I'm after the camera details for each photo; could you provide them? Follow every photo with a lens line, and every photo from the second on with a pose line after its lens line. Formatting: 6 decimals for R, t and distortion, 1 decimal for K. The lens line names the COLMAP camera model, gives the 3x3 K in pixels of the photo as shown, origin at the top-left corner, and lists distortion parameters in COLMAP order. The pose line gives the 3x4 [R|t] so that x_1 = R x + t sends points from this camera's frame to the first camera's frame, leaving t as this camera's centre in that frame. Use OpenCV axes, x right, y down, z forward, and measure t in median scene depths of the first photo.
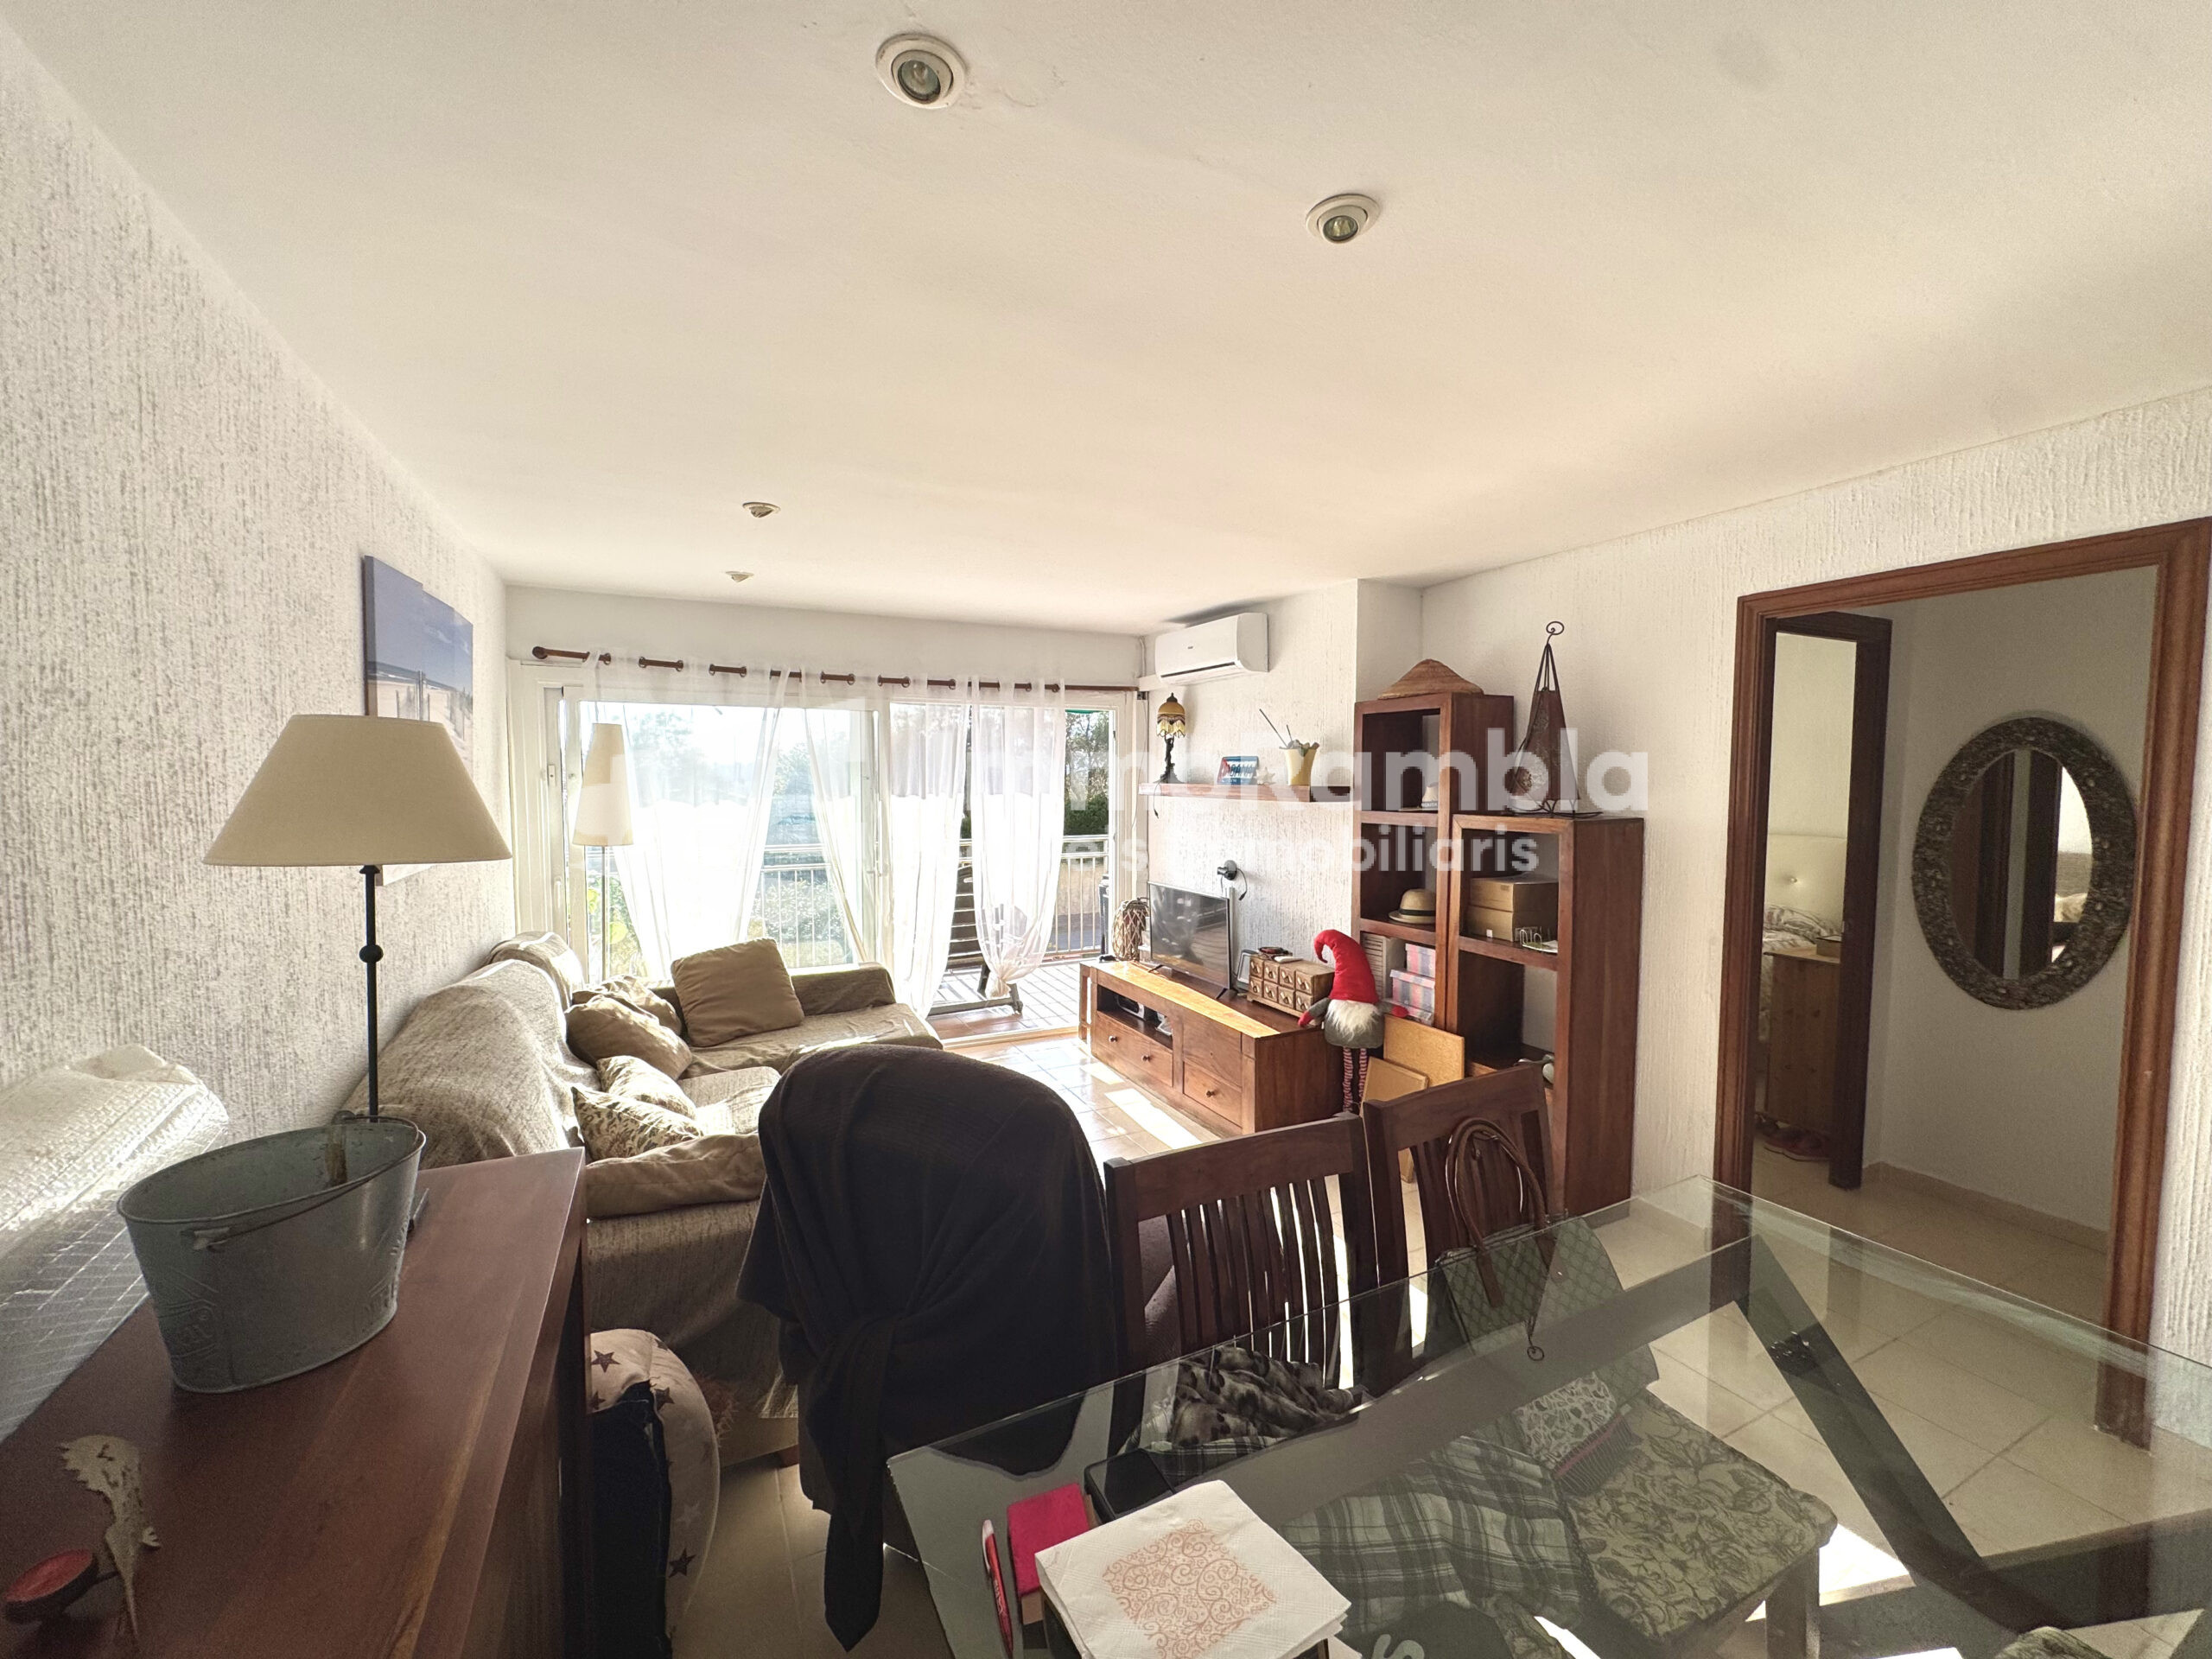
lens RADIAL K [[876.5, 0, 1106.8], [0, 876.5, 832.4], [0, 0, 1]] dist [0.000191, -0.000147]
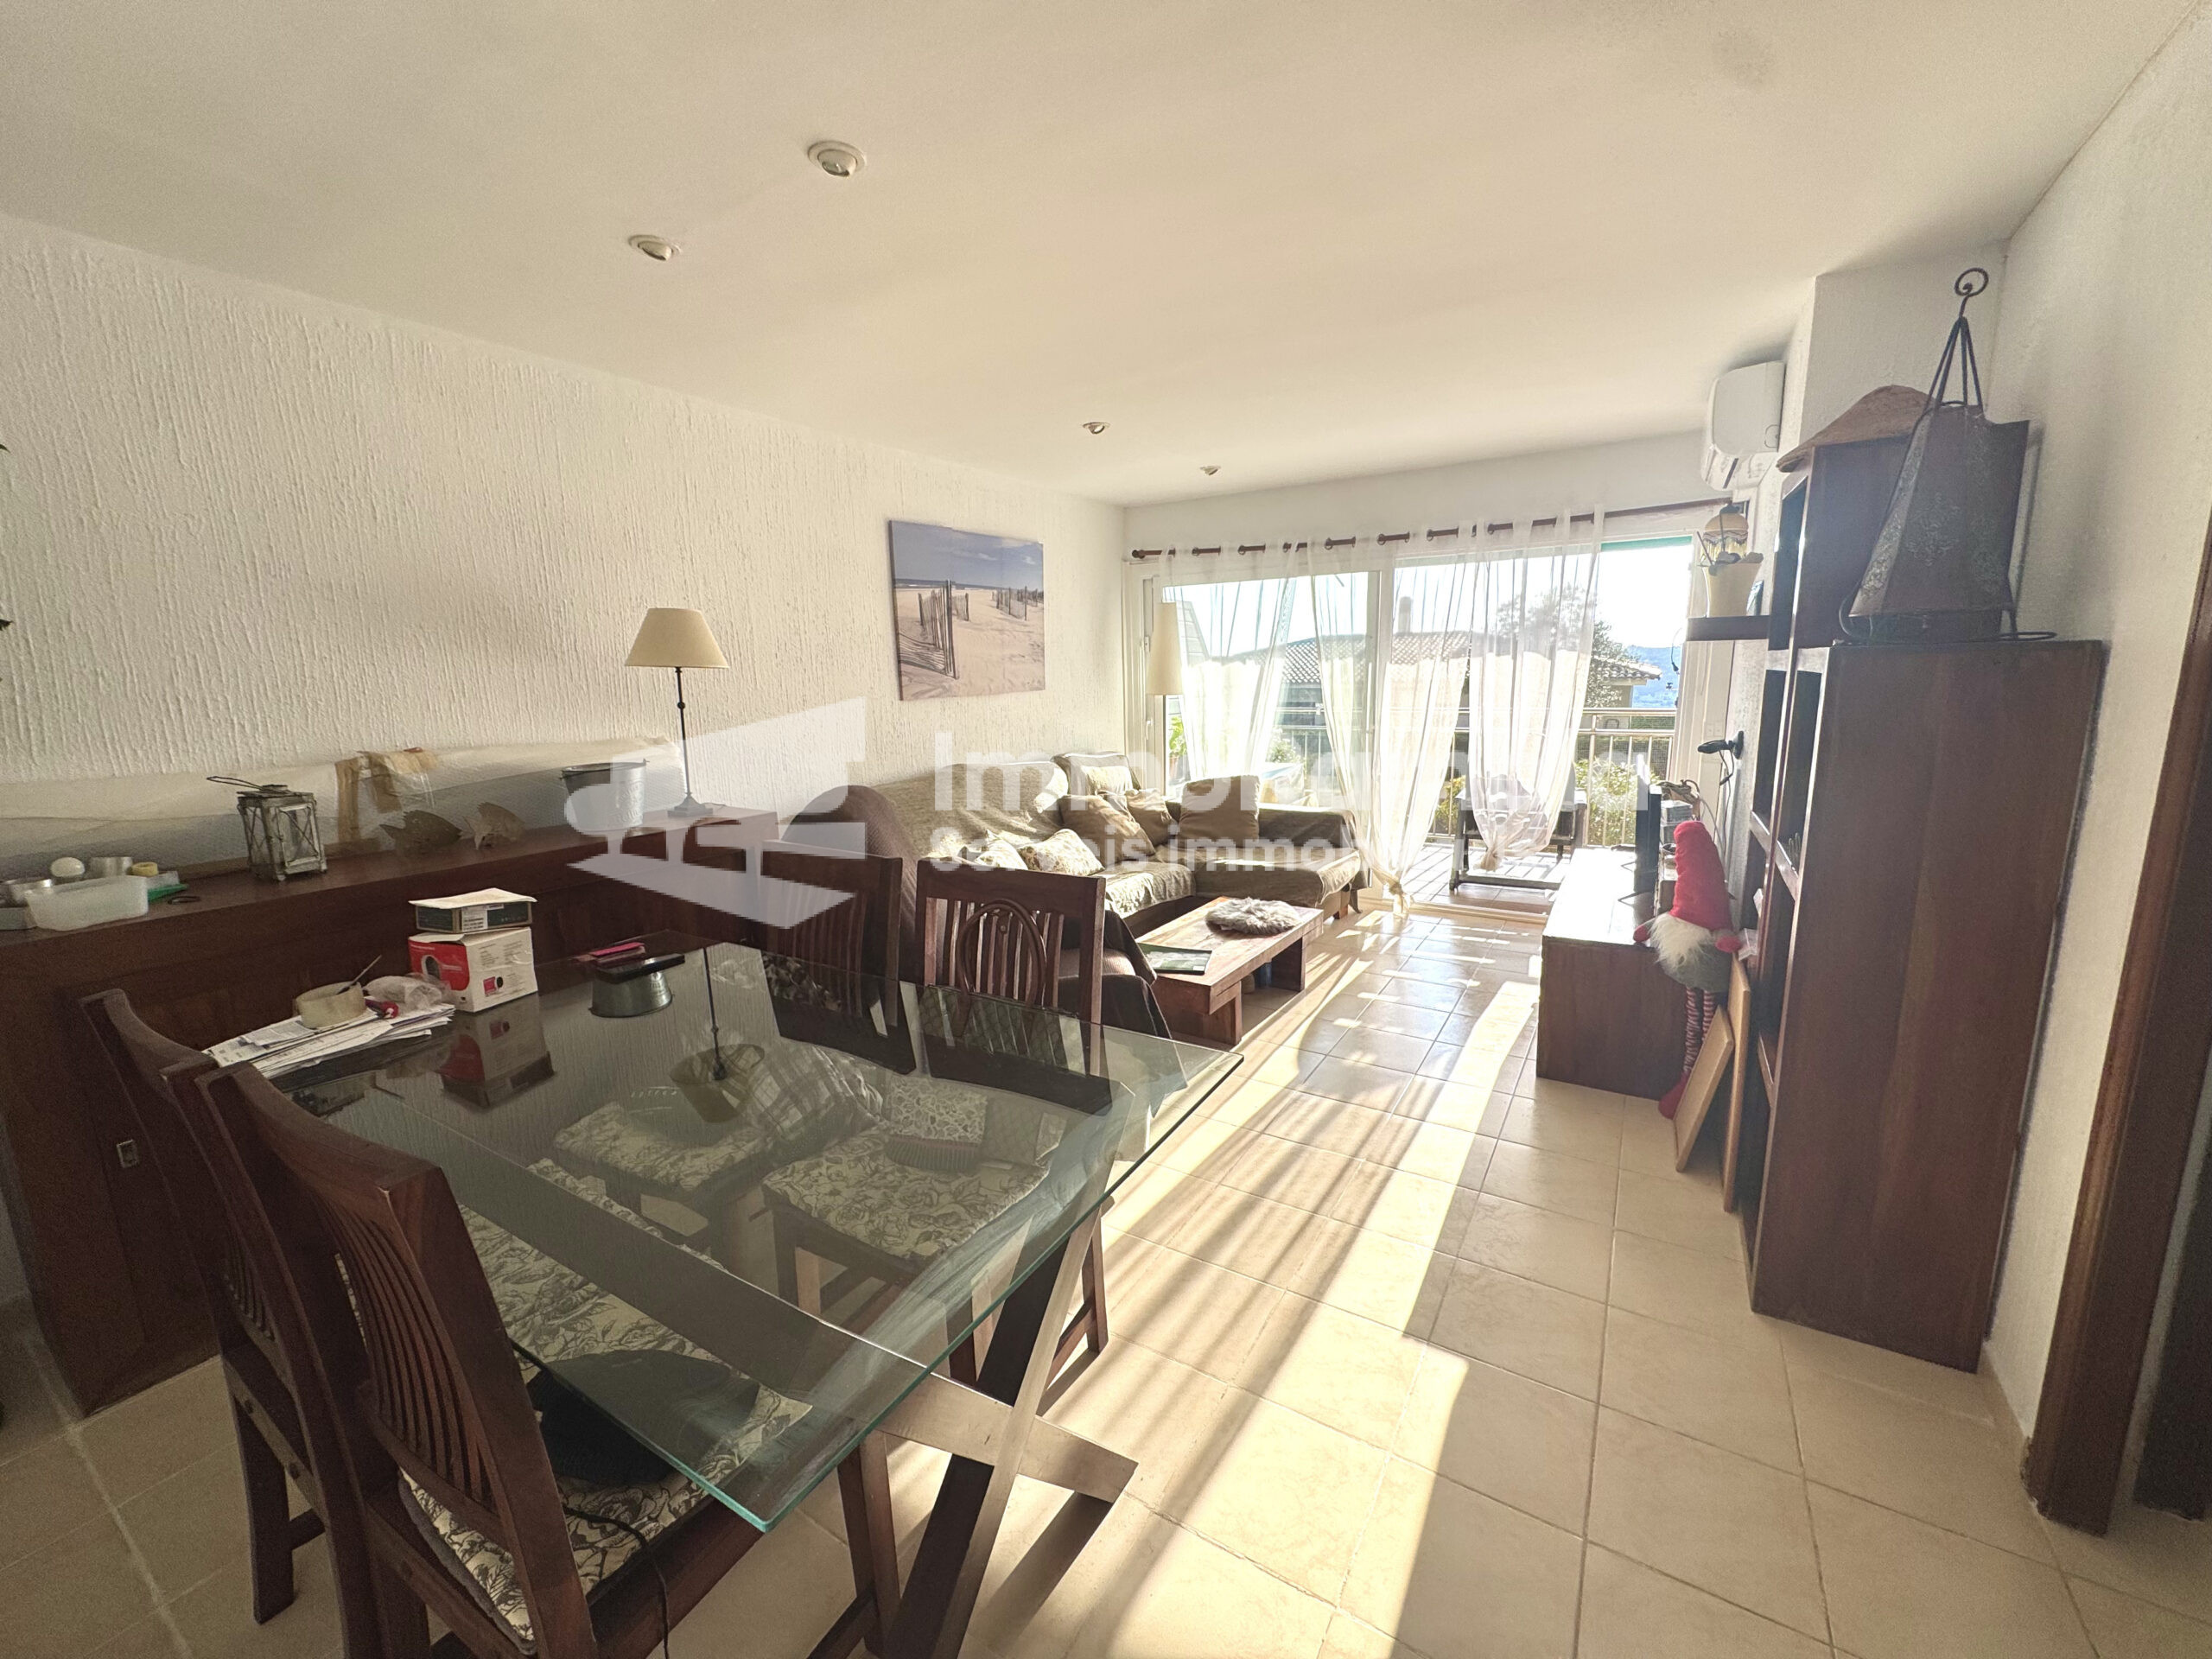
lens RADIAL K [[886.4, 0, 1106.0], [0, 886.4, 829.5], [0, 0, 1]] dist [-0.002533, 0.000178]
pose [[0.531320, 0.137661, -0.835912, 0.907754], [-0.030321, 0.989167, 0.143628, 0.042194], [0.846628, -0.050967, 0.529739, 0.315019]]
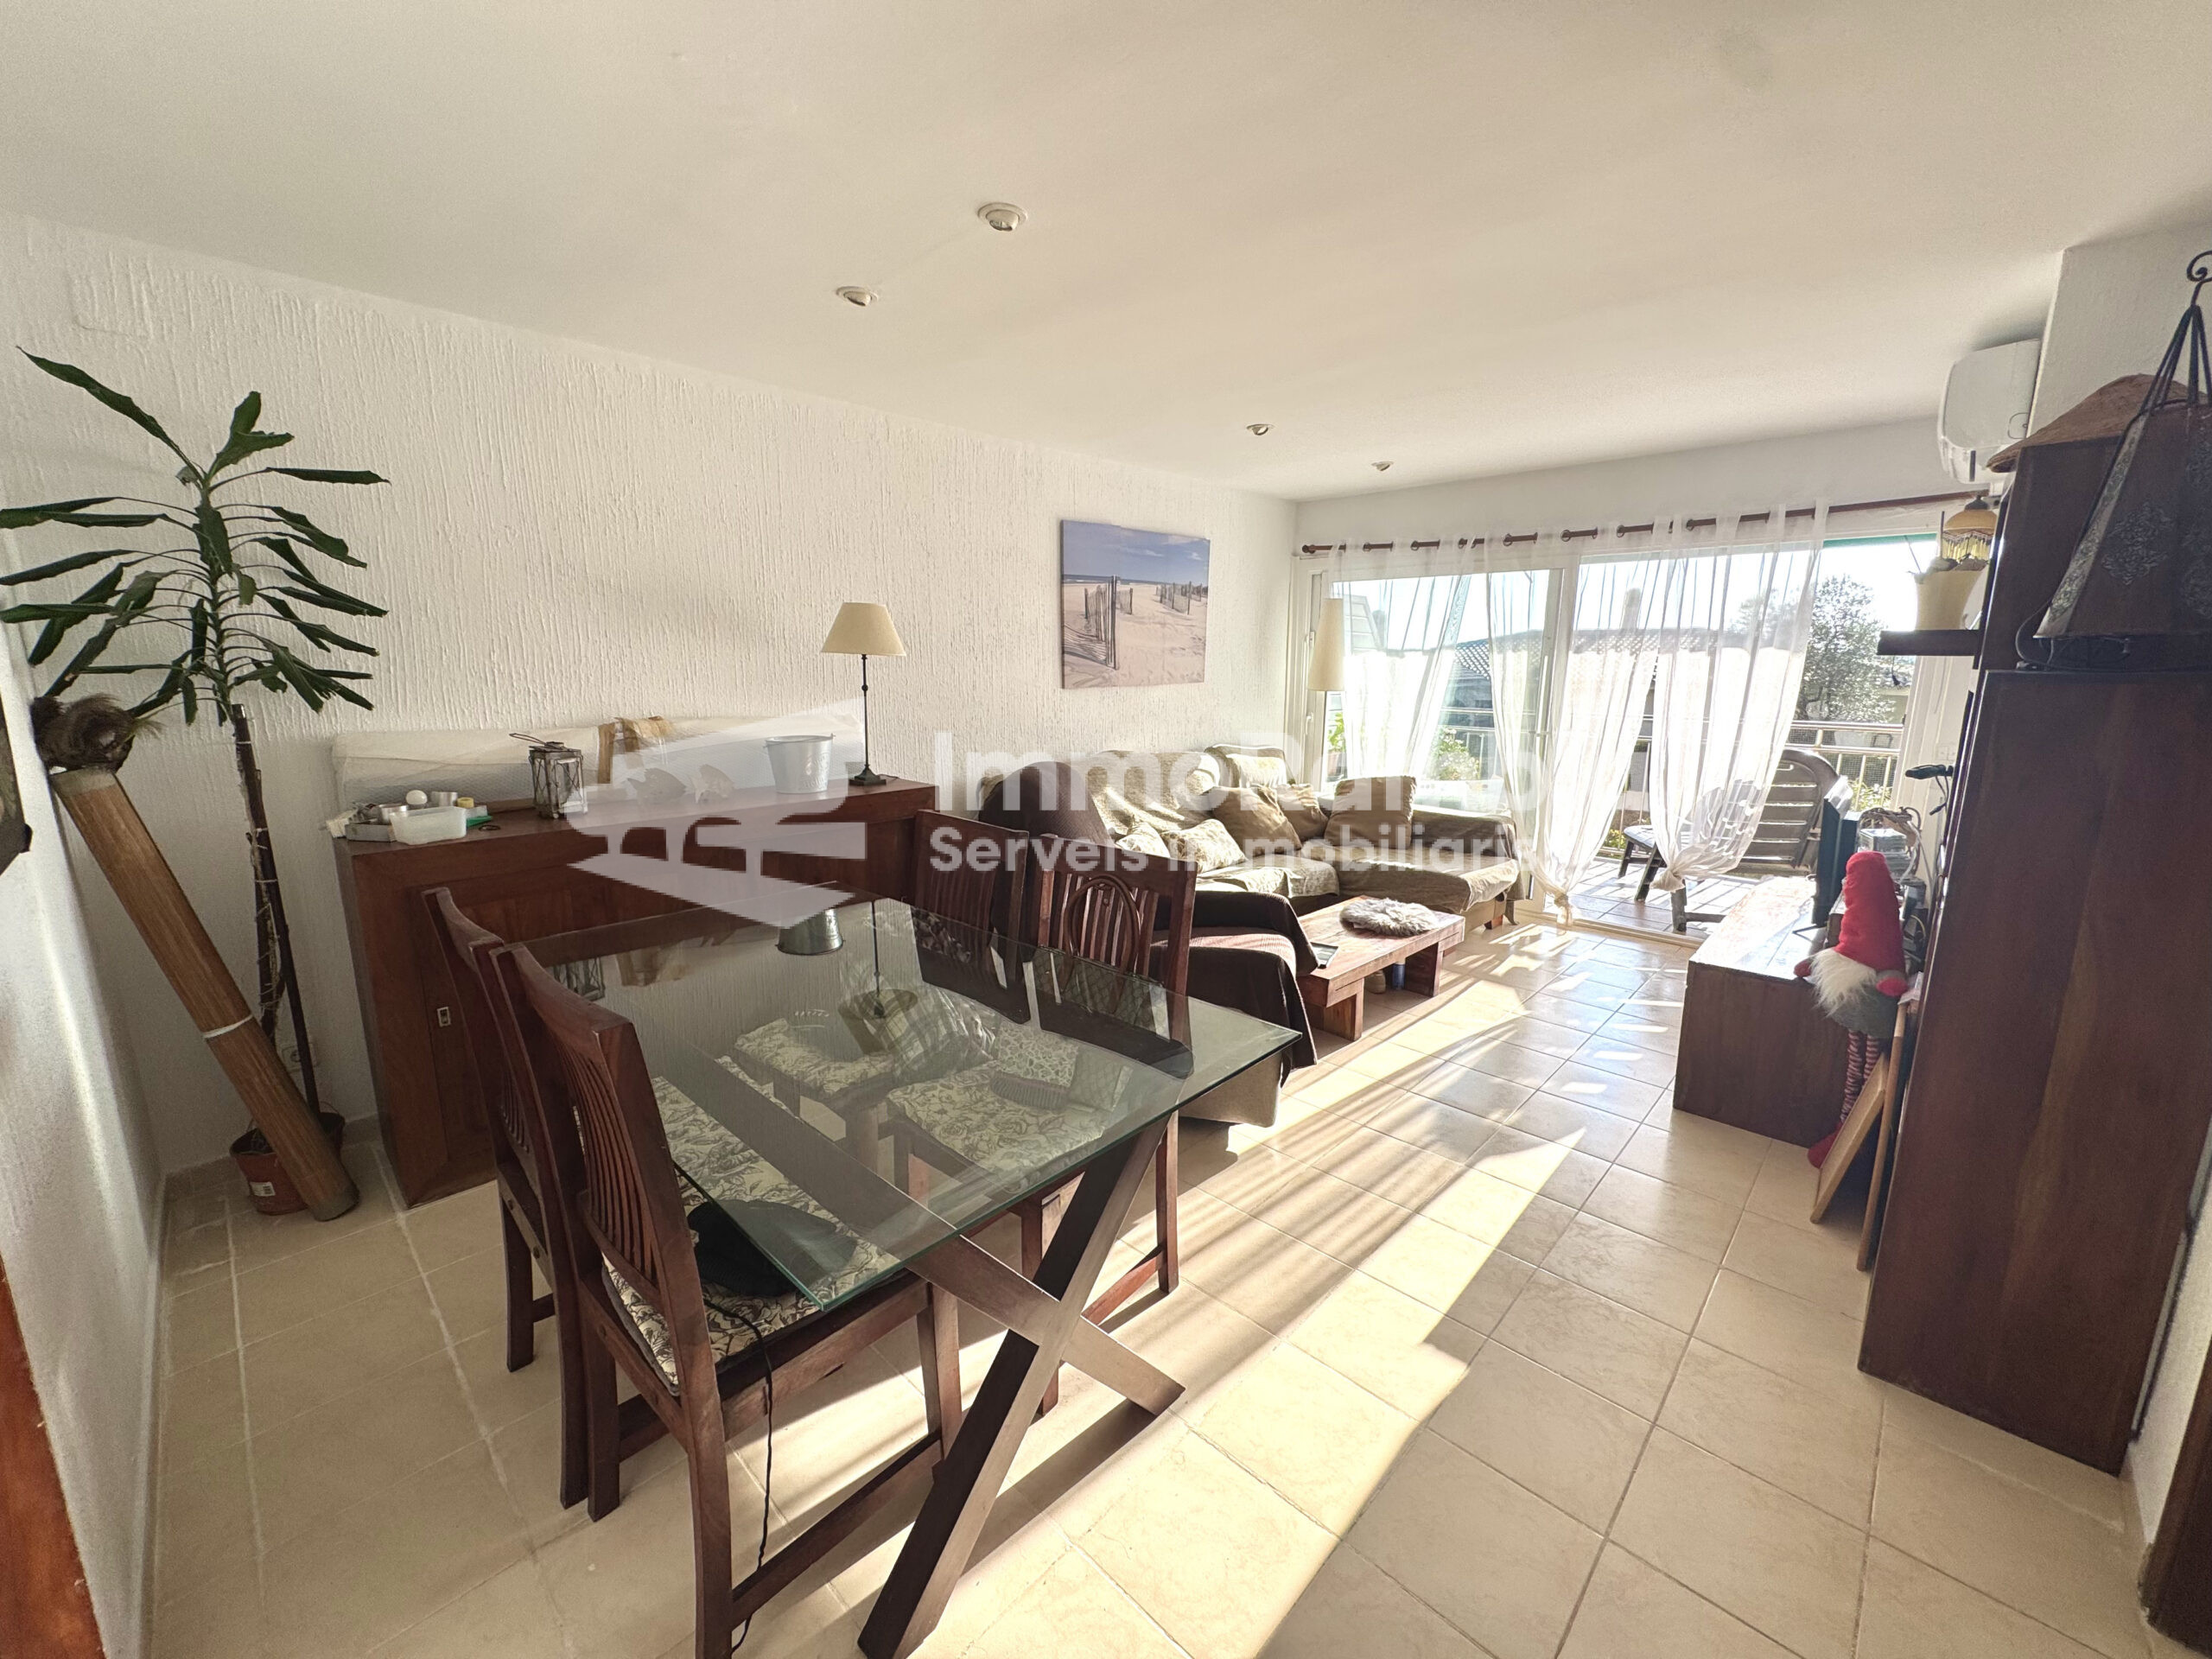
lens RADIAL K [[886.8, 0, 1103.5], [0, 886.8, 829.2], [0, 0, 1]] dist [-0.000356, -0.000273]
pose [[0.342008, 0.177669, -0.922748, 1.003606], [-0.062863, 0.984090, 0.166181, 0.029812], [0.937592, 0.001172, 0.347736, 0.340594]]
